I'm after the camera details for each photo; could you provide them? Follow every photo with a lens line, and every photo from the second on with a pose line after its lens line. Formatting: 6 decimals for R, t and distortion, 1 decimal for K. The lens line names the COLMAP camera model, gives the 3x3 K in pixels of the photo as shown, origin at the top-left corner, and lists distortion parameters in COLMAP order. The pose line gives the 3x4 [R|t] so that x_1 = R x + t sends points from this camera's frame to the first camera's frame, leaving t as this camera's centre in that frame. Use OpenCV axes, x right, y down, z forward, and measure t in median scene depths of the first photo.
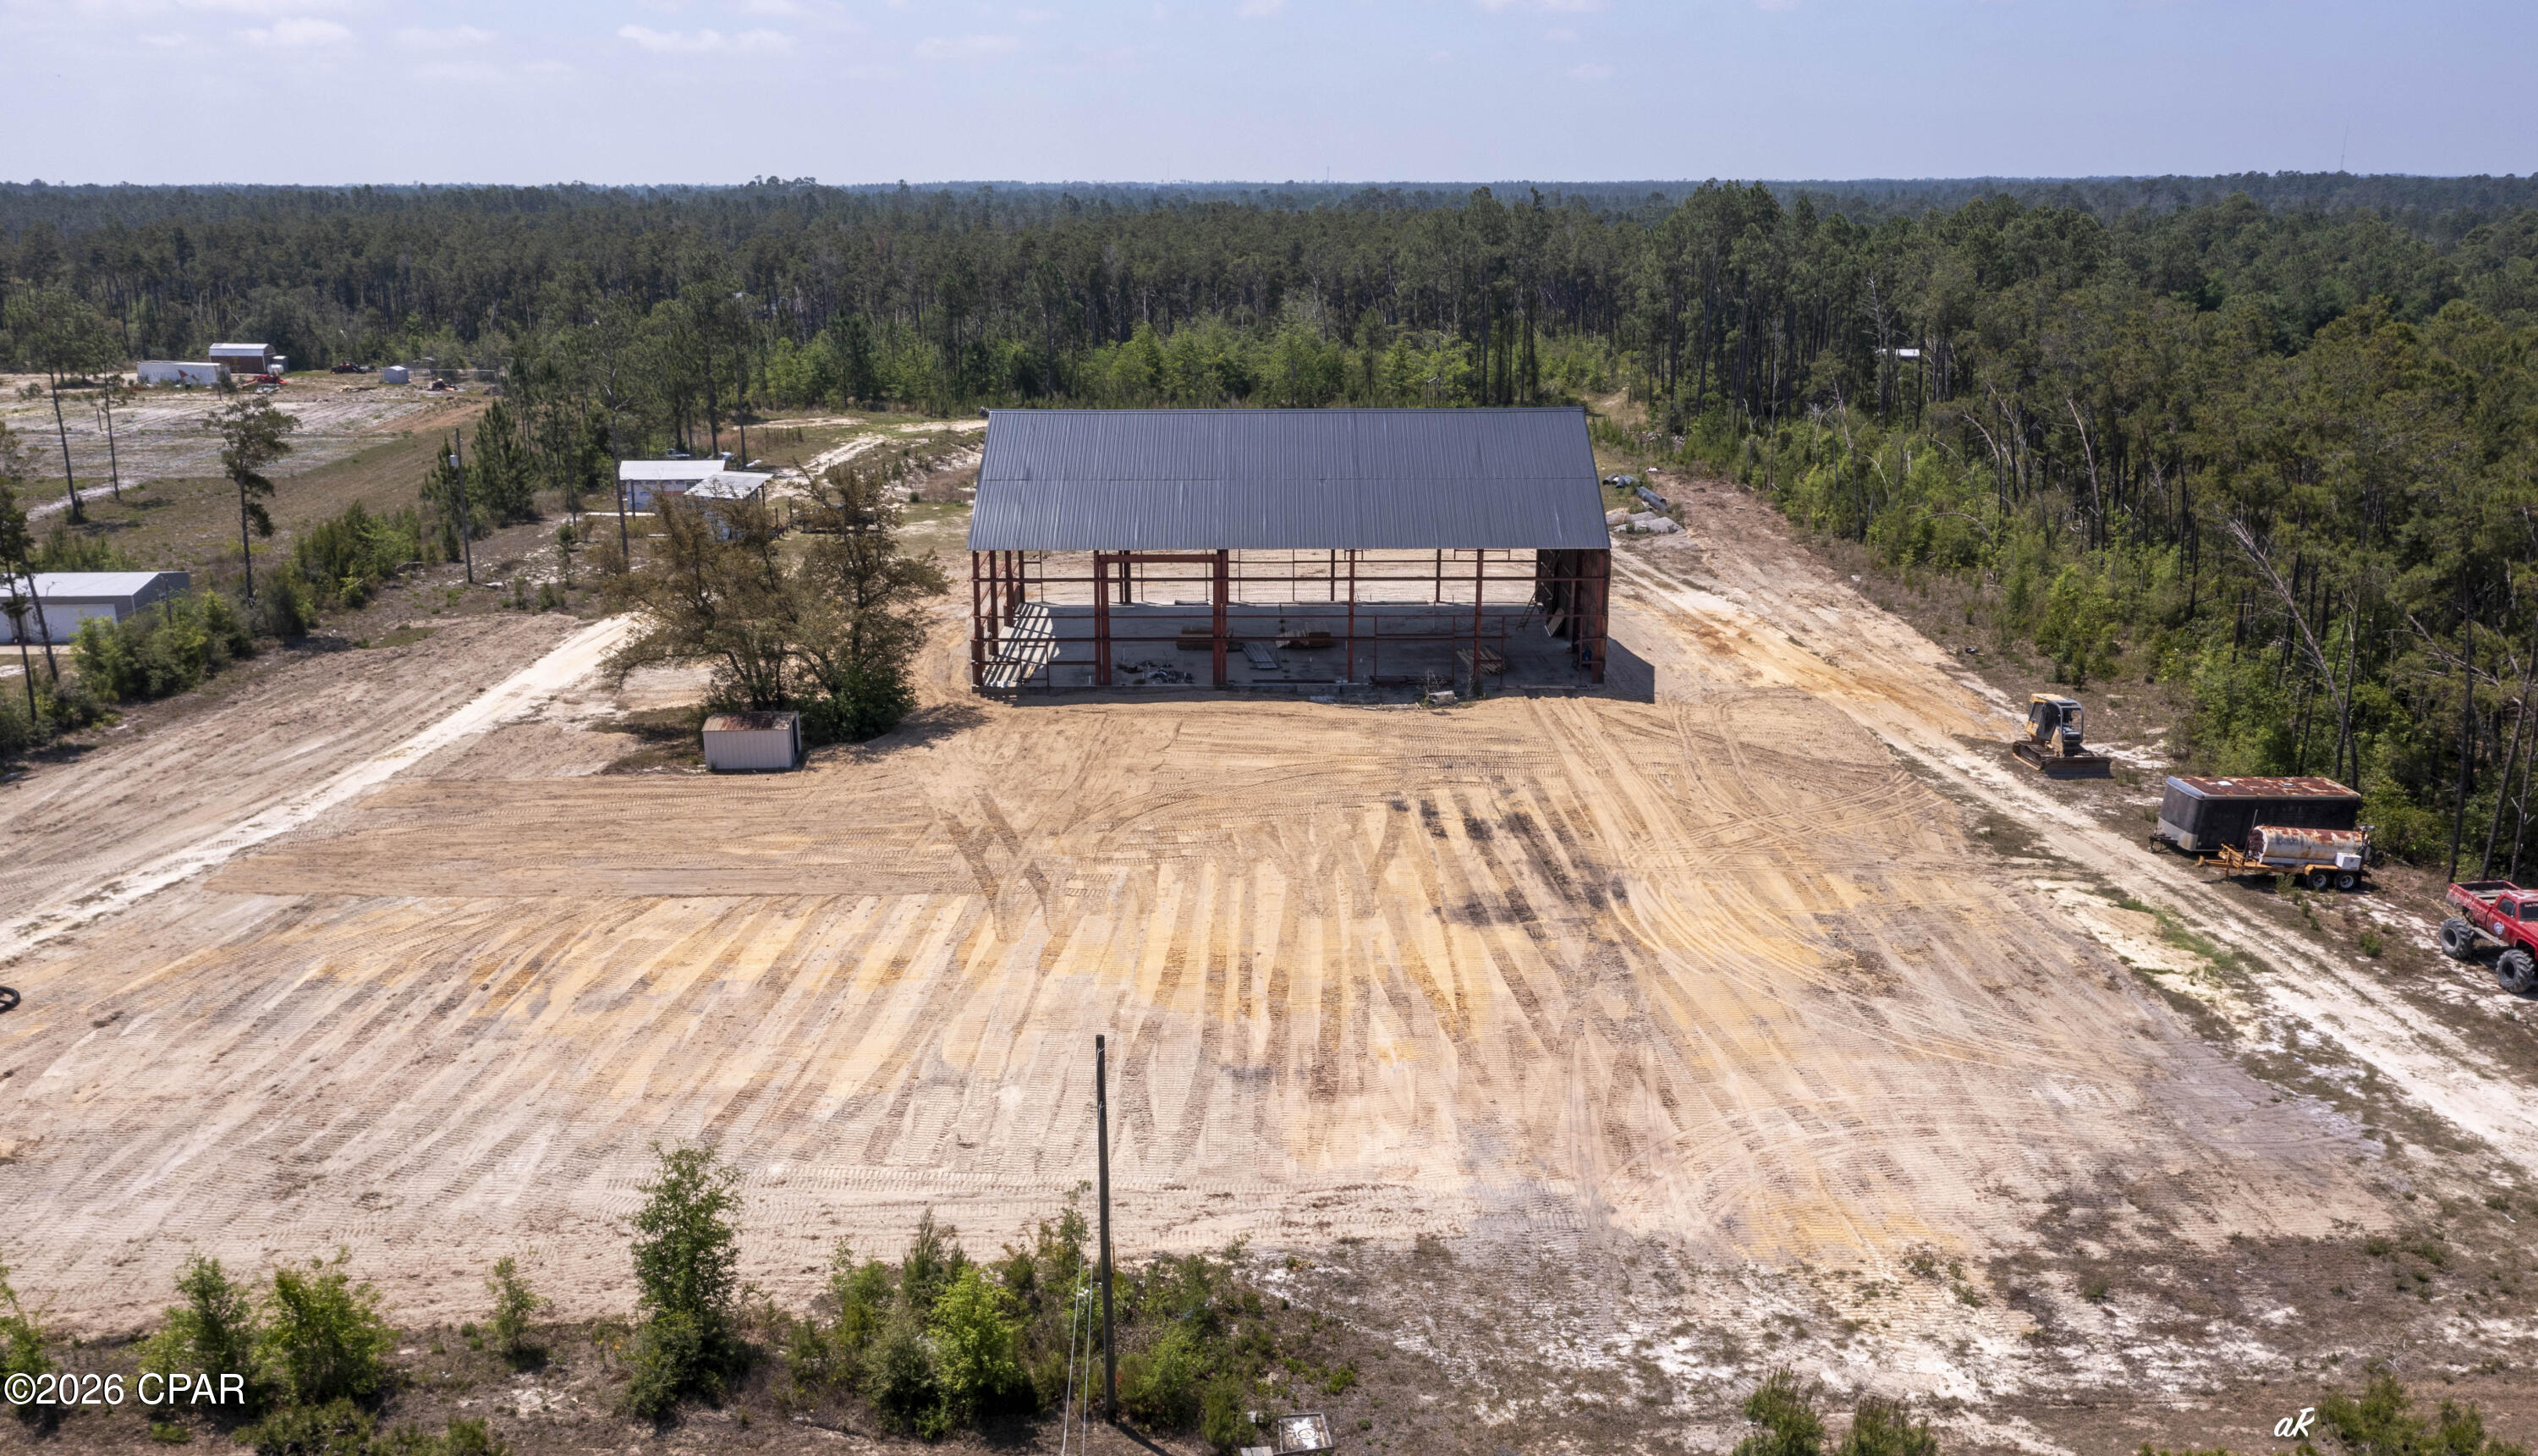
lens RADIAL K [[2184.0, 0, 1272.6], [0, 2184.0, 731.6], [0, 0, 1]] dist [-0.005621, -0.001954]
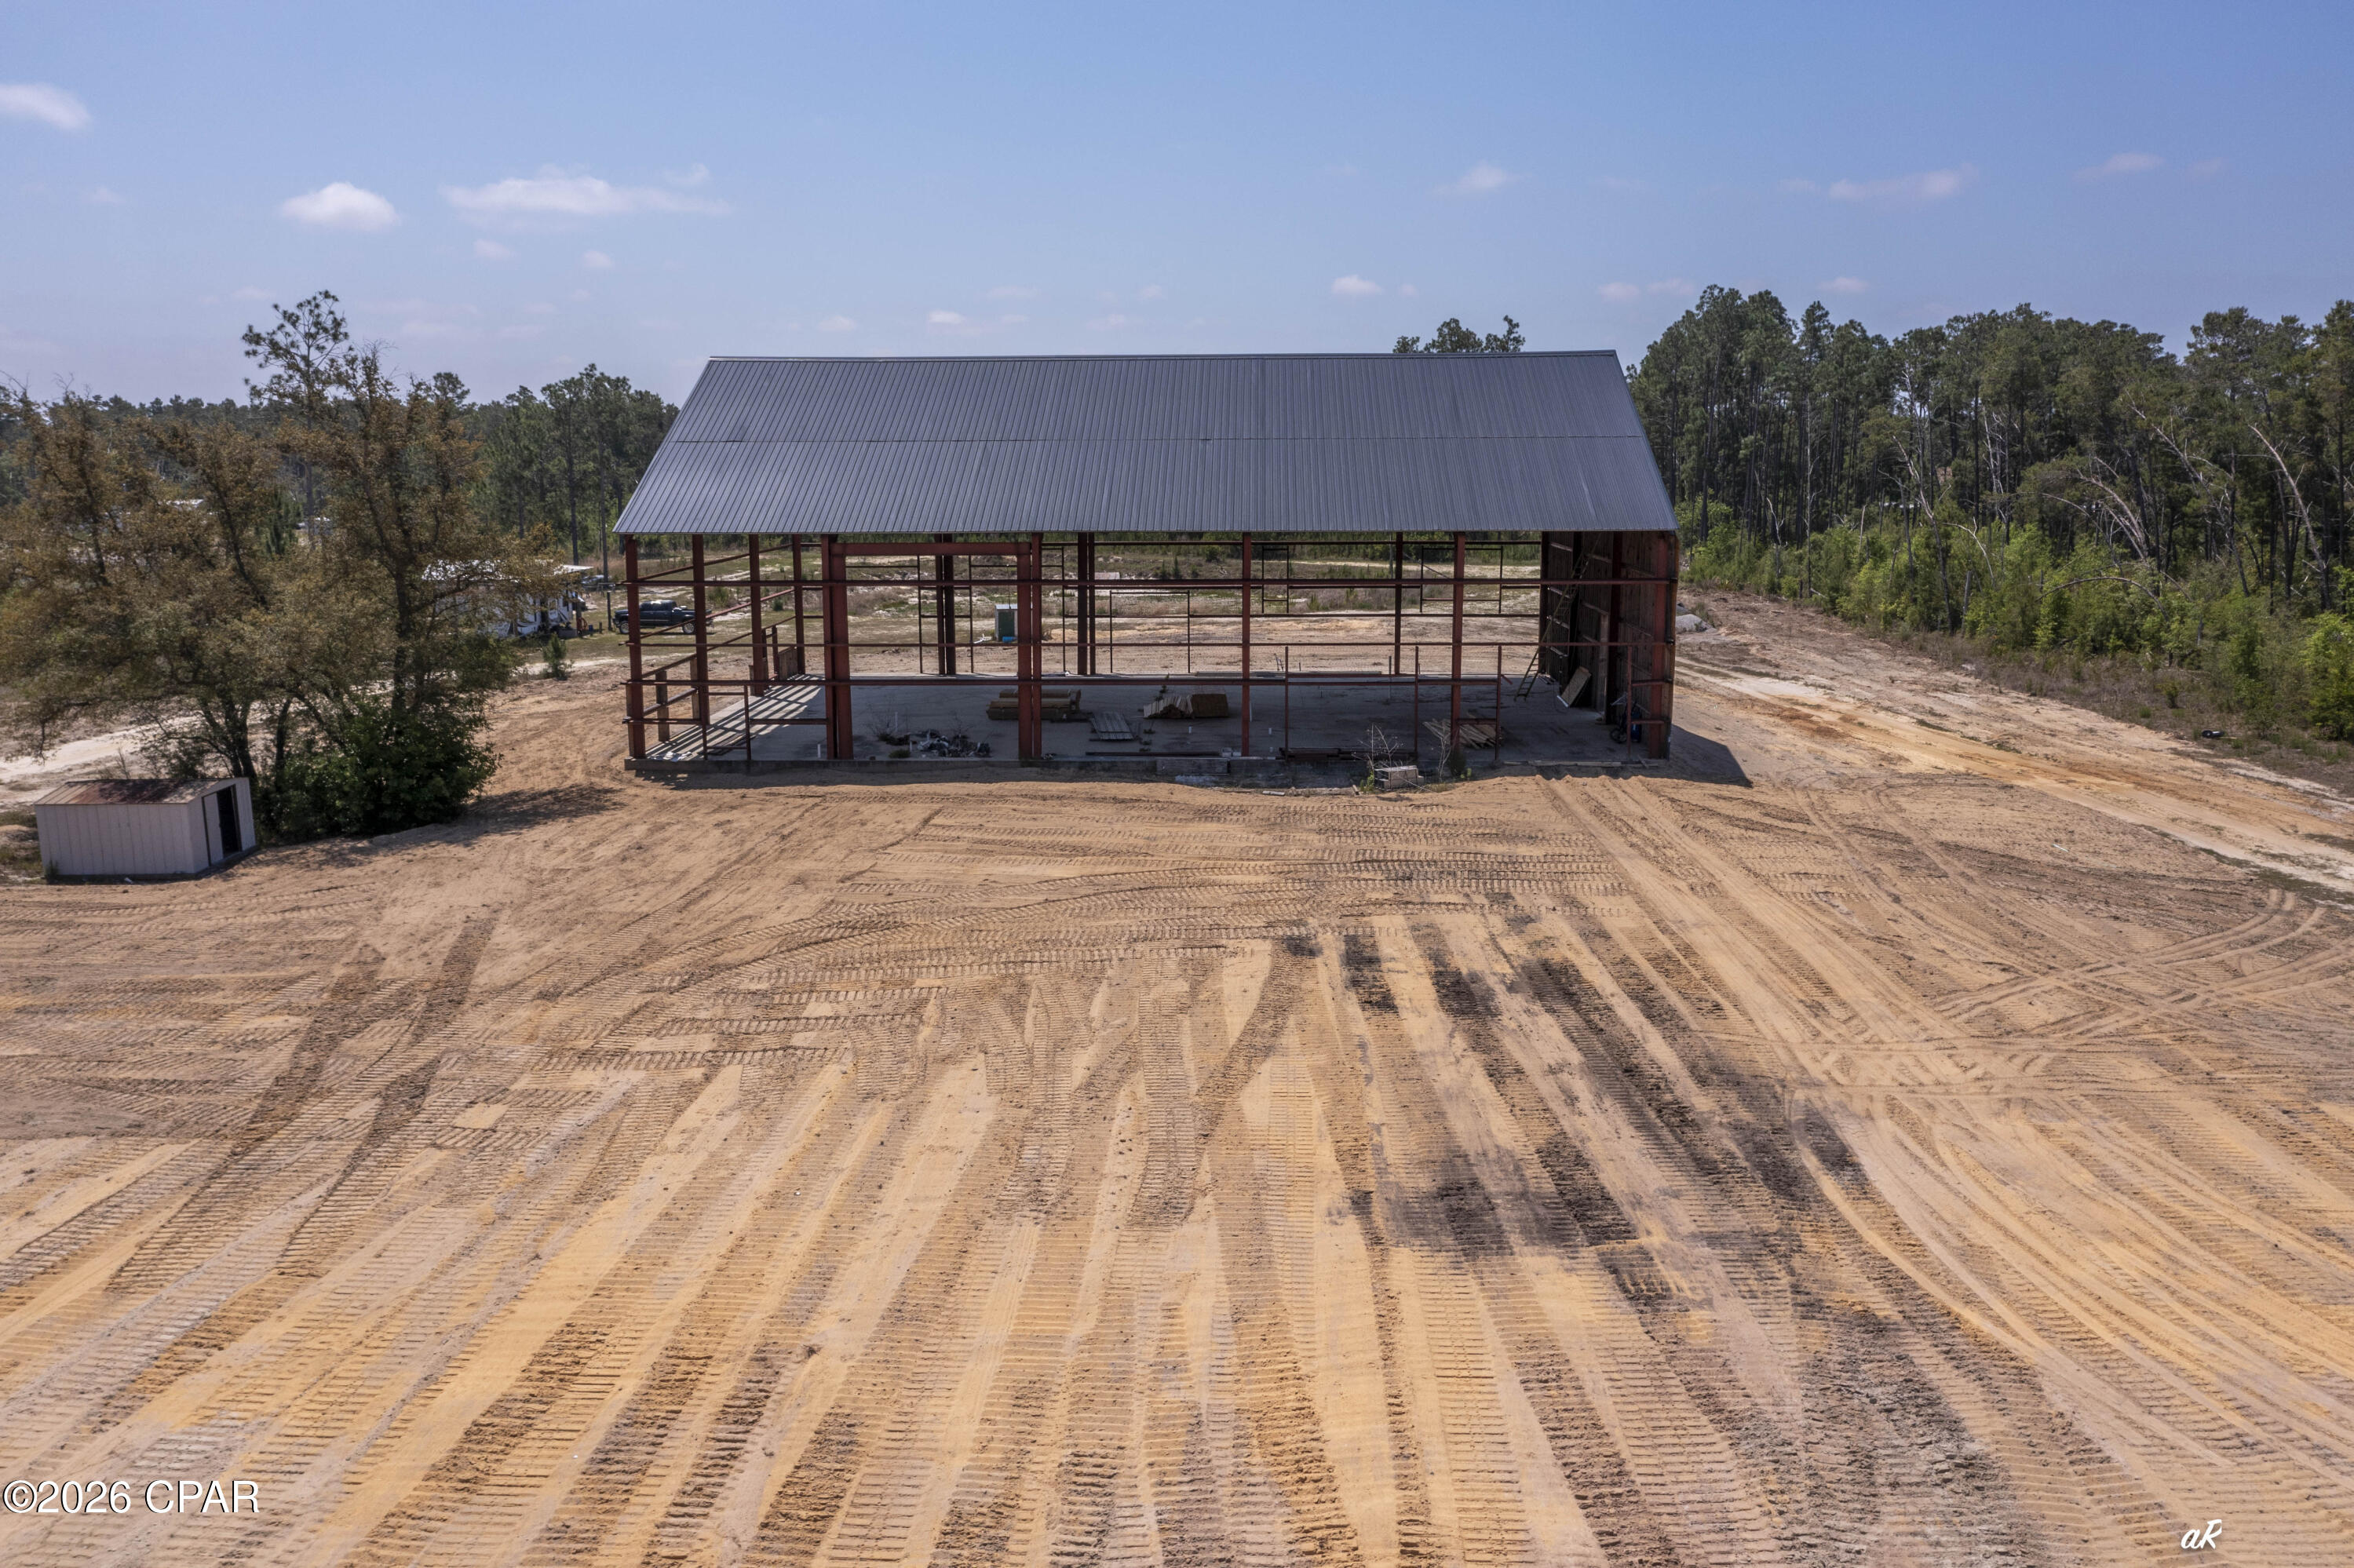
lens RADIAL K [[1877.7, 0, 1173.8], [0, 1877.7, 775.6], [0, 0, 1]] dist [-0.025246, -0.002286]
pose [[0.998610, 0.000496, -0.052703, 0.052626], [-0.004772, 0.996699, -0.081048, 0.030547], [0.052489, 0.081187, 0.995316, 0.586754]]
